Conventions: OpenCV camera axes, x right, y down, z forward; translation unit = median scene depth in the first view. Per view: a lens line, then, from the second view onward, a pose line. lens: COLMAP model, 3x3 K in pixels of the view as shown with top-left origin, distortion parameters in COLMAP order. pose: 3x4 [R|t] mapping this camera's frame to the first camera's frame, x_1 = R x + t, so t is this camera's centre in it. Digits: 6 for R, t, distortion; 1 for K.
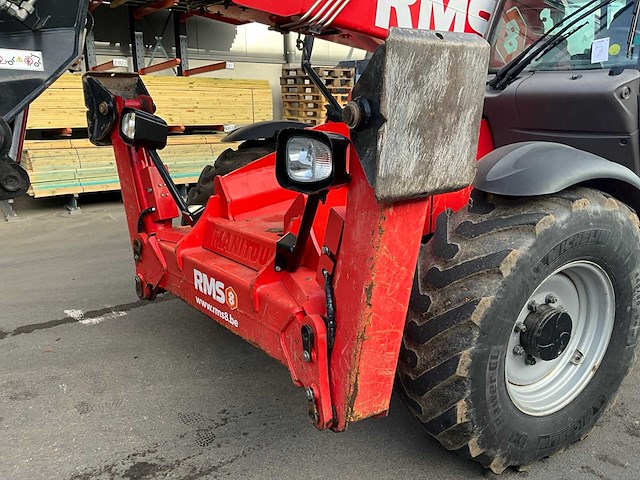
lens RADIAL K [[522.8, 0, 320.0], [0, 522.8, 240.0], [0, 0, 1]] dist [0.030863, -0.069128]
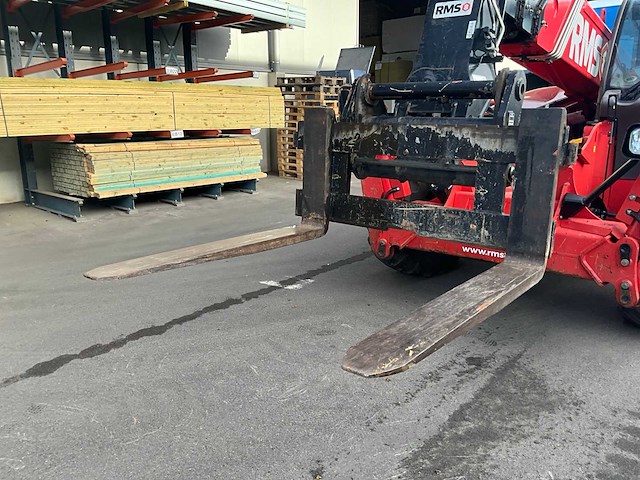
lens RADIAL K [[525.7, 0, 310.3], [0, 525.7, 239.6], [0, 0, 1]] dist [0.070682, -0.079614]
pose [[0.979209, -0.048054, 0.197078, -1.124148], [0.050121, 0.998728, -0.005513, 0.091791], [-0.196562, 0.015276, 0.980372, -0.393959]]
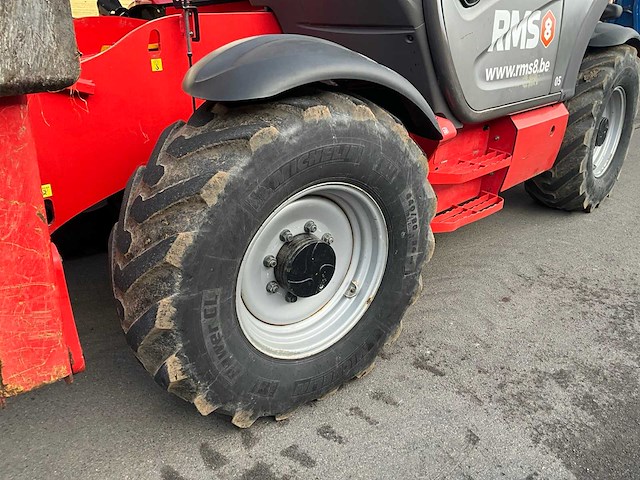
lens RADIAL K [[525.7, 0, 310.3], [0, 525.7, 239.6], [0, 0, 1]] dist [0.070682, -0.079614]
pose [[0.989844, -0.043055, 0.135483, 0.347267], [0.022626, 0.988600, 0.148856, 0.004102], [-0.140348, -0.144279, 0.979534, 0.161322]]
